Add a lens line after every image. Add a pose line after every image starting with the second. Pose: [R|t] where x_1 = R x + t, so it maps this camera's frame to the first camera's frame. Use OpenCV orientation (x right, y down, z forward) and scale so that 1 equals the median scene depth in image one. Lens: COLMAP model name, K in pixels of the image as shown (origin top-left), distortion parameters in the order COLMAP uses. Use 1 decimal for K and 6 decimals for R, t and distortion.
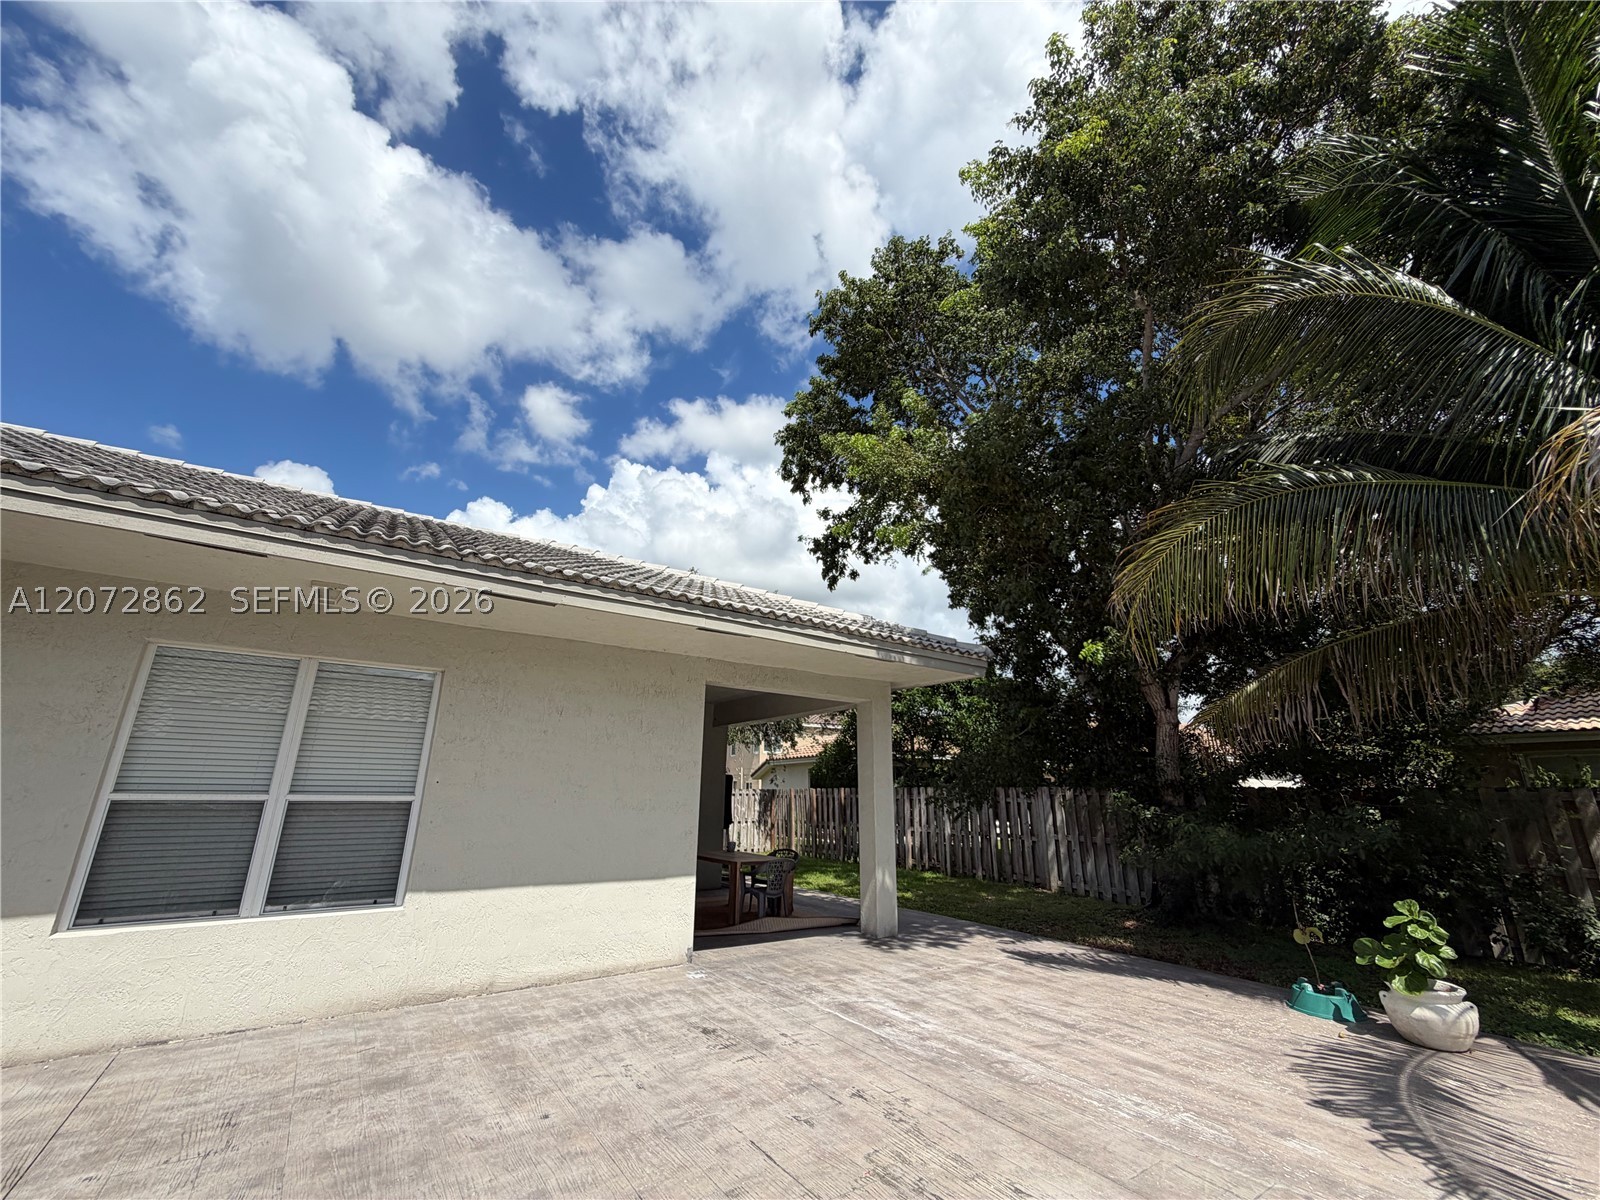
lens RADIAL K [[630.9, 0, 791.4], [0, 630.9, 599.4], [0, 0, 1]] dist [0.009387, -0.009069]
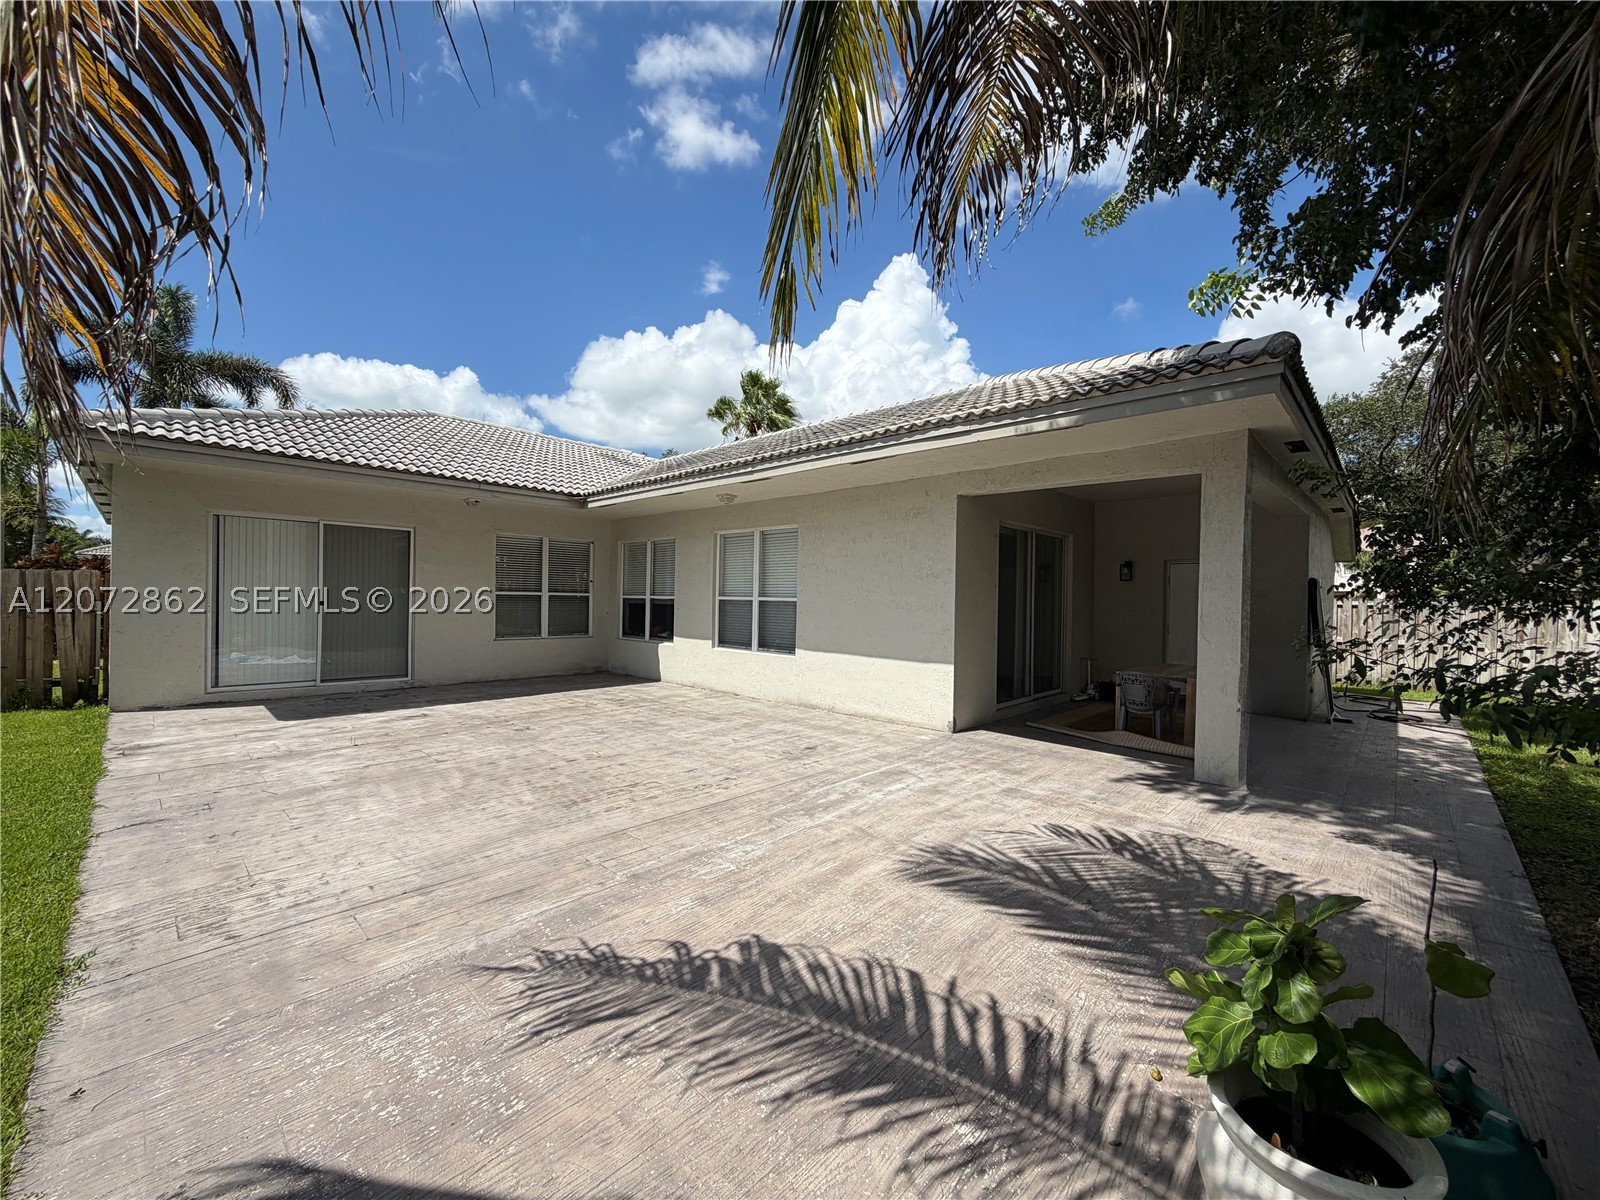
lens RADIAL K [[630.9, 0, 791.4], [0, 630.9, 599.4], [0, 0, 1]] dist [0.009387, -0.009069]
pose [[0.199119, -0.003446, -0.979969, 1.430570], [0.277139, 0.959371, 0.052938, 0.282465], [0.939971, -0.282128, 0.191984, 0.844896]]
